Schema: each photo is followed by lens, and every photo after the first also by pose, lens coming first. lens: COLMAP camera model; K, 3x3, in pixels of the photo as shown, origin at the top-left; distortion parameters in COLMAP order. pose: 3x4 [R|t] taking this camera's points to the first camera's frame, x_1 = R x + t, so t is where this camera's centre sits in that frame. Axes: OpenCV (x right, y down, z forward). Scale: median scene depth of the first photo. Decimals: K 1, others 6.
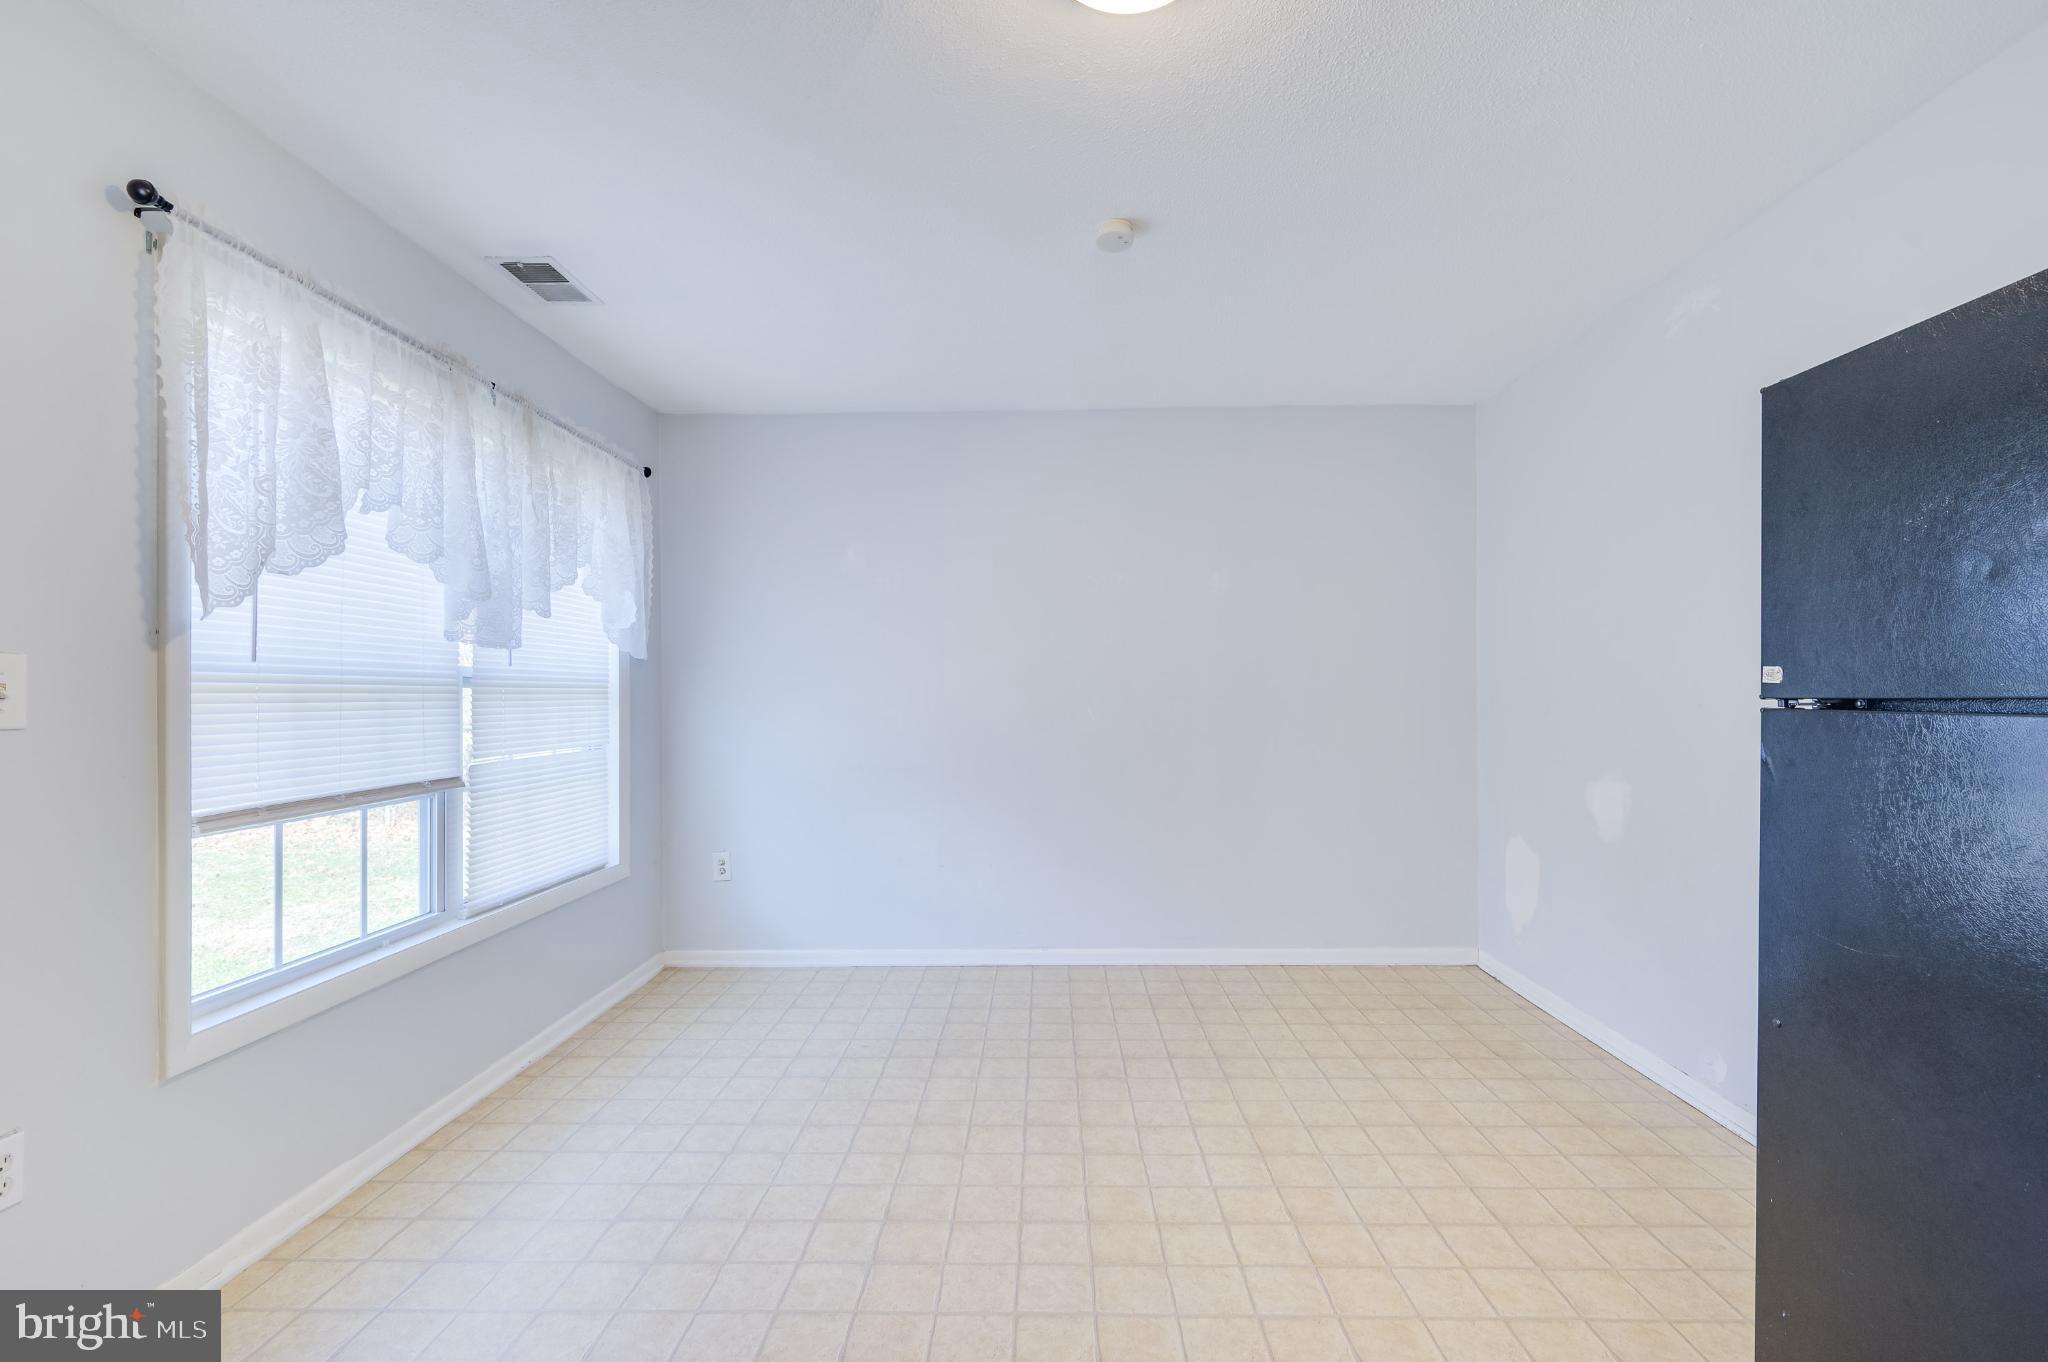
lens RADIAL K [[906.4, 0, 1026.3], [0, 906.4, 692.0], [0, 0, 1]] dist [0.001774, -0.000670]
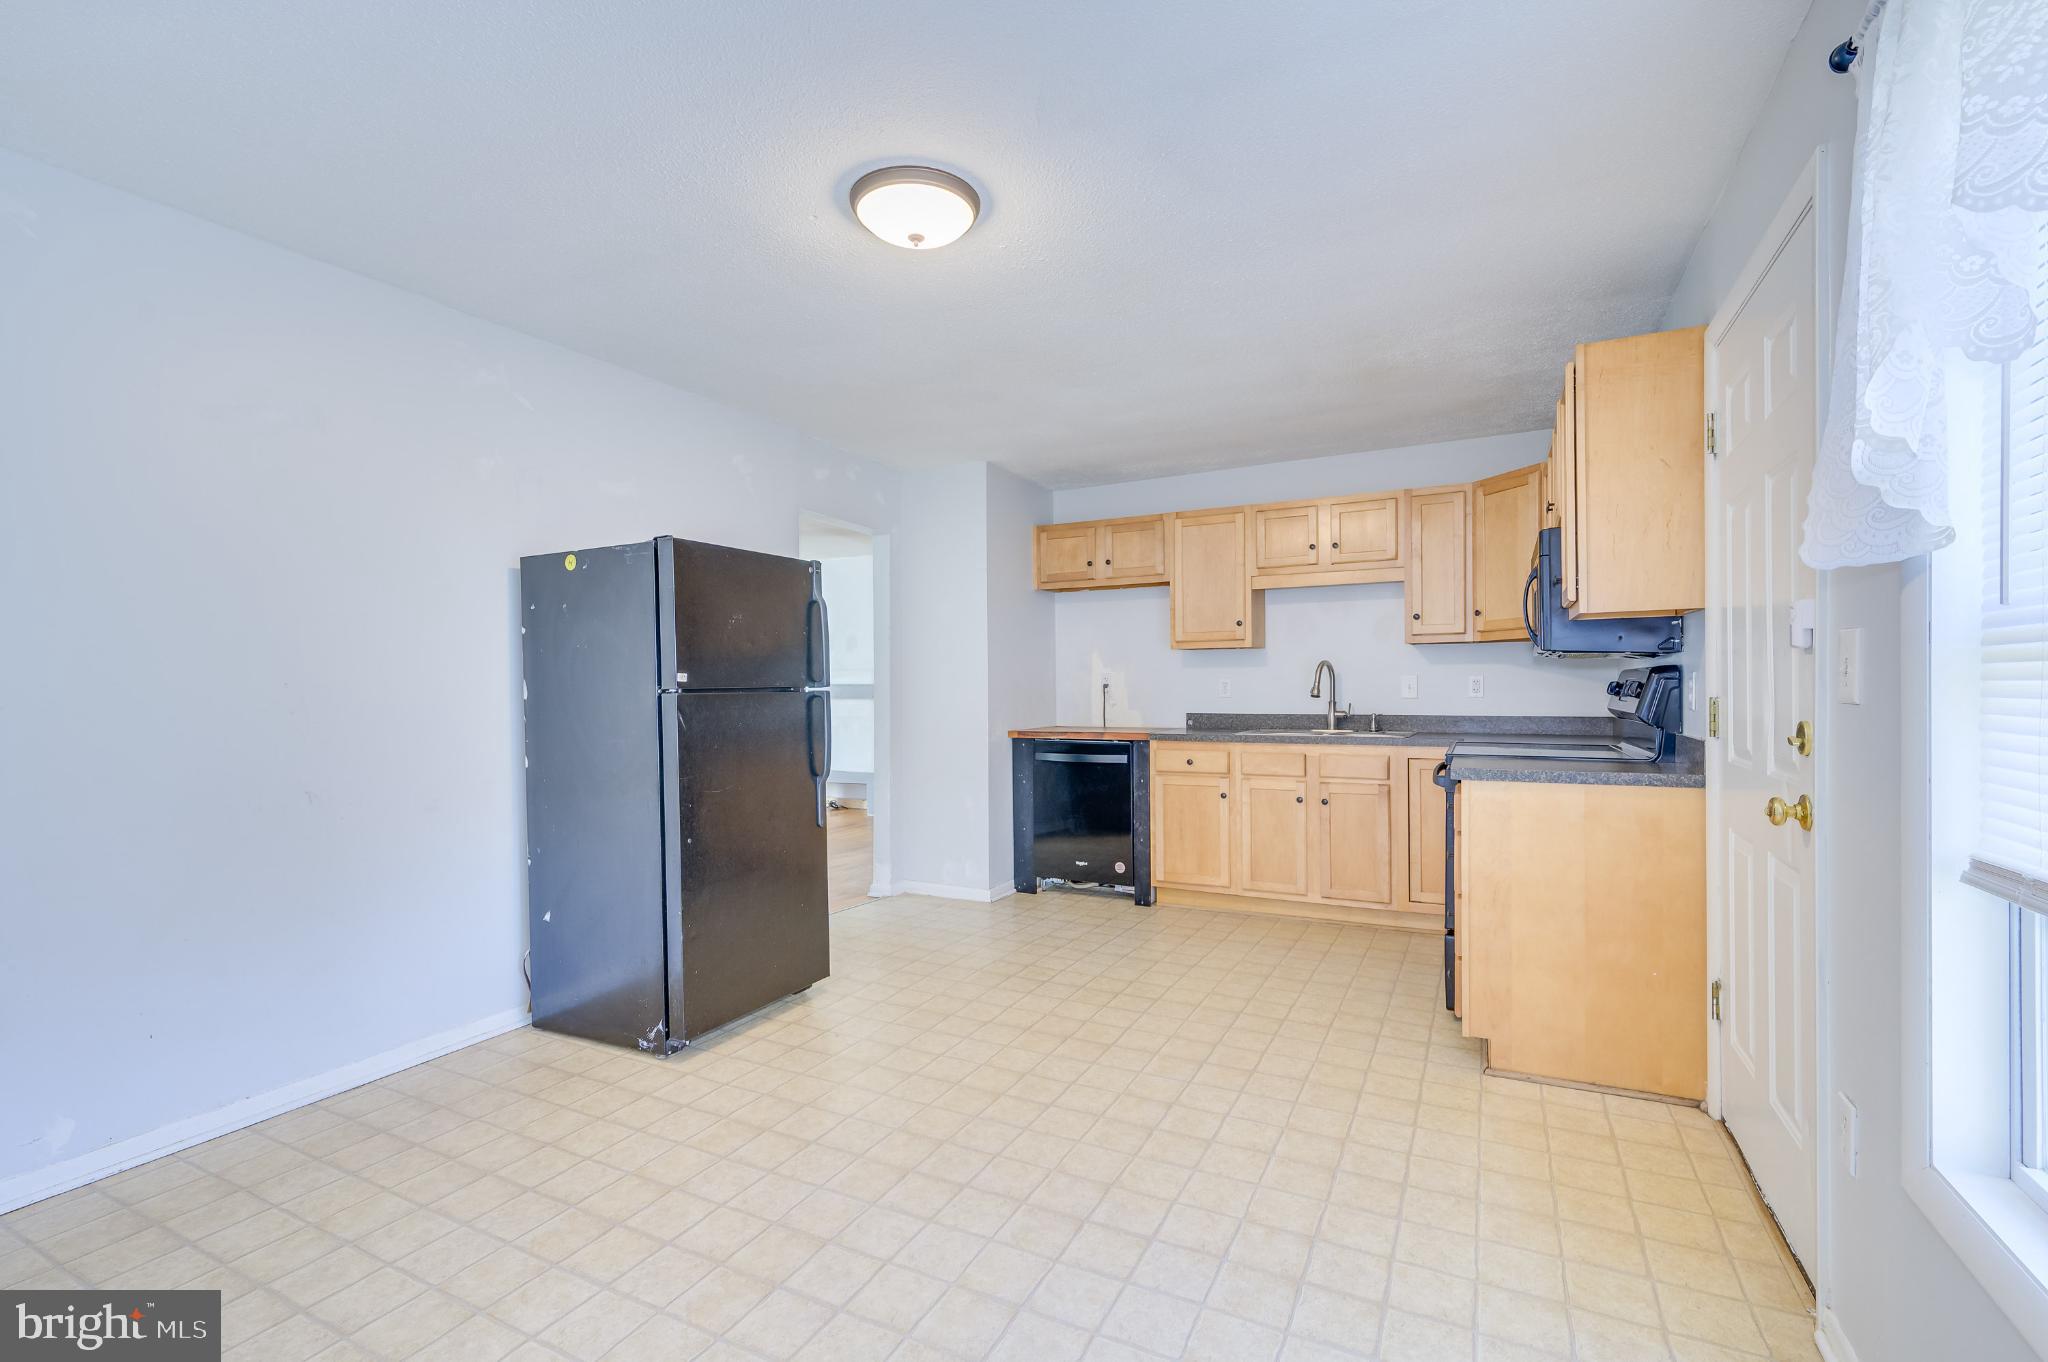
lens RADIAL K [[906.4, 0, 1026.3], [0, 906.4, 692.0], [0, 0, 1]] dist [0.001774, -0.000670]
pose [[-0.899837, 0.009675, 0.436118, -0.466042], [0.012531, 0.999915, 0.003673, 0.008378], [-0.436046, 0.008770, -0.899882, 1.461257]]
